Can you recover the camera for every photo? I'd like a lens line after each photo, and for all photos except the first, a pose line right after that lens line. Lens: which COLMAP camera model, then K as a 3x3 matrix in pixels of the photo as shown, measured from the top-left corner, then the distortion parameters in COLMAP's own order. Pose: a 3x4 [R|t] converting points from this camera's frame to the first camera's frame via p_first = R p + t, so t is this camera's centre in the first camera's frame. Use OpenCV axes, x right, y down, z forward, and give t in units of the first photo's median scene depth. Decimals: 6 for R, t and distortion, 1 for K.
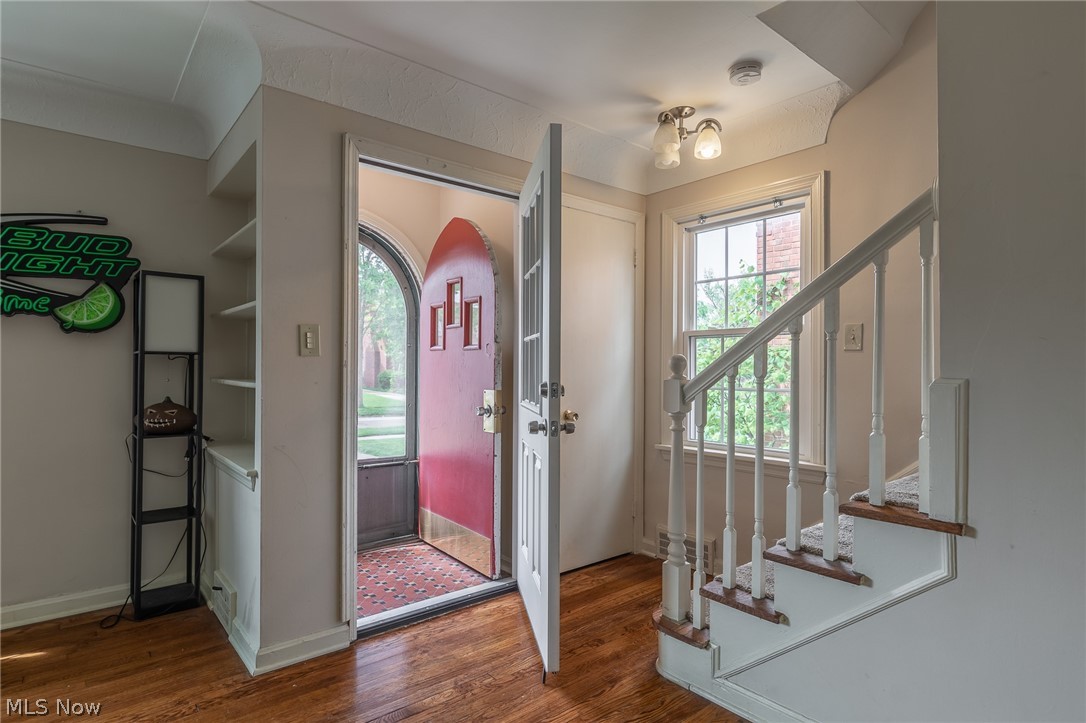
lens RADIAL K [[576.8, 0, 540.5], [0, 576.8, 364.3], [0, 0, 1]] dist [0.001062, 0.000436]
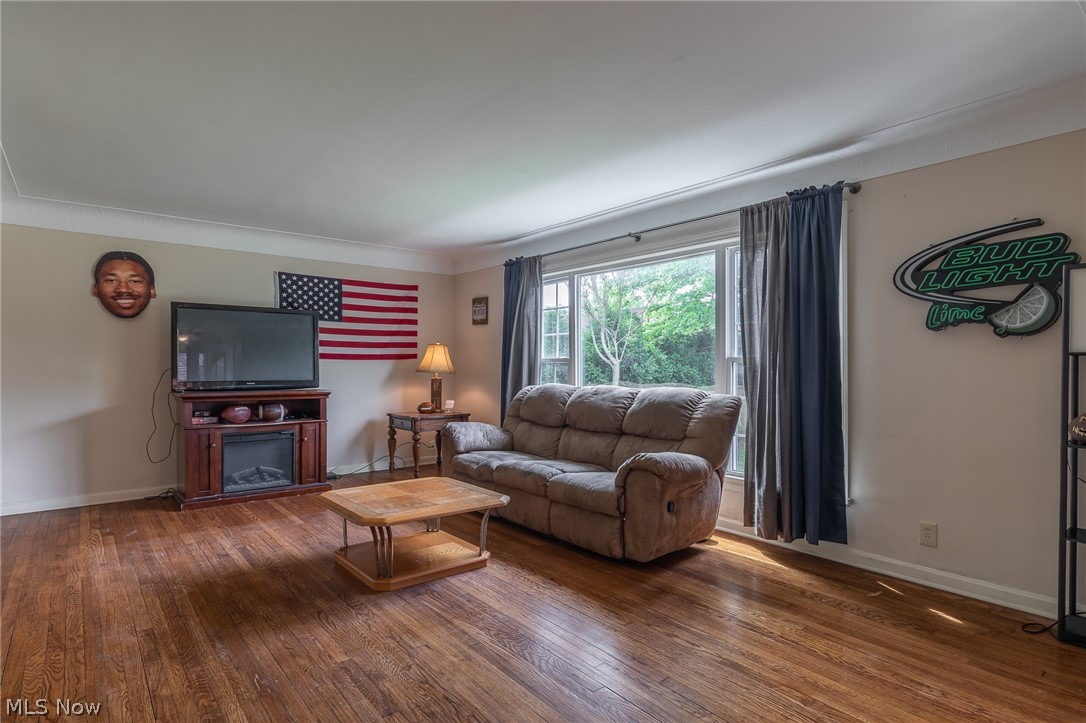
lens RADIAL K [[576.8, 0, 540.0], [0, 576.8, 363.9], [0, 0, 1]] dist [0.001062, 0.000436]
pose [[-0.012478, -0.009526, -0.999877, 0.250737], [0.001145, 0.999954, -0.009541, 0.003511], [0.999921, -0.001264, -0.012466, 0.168423]]
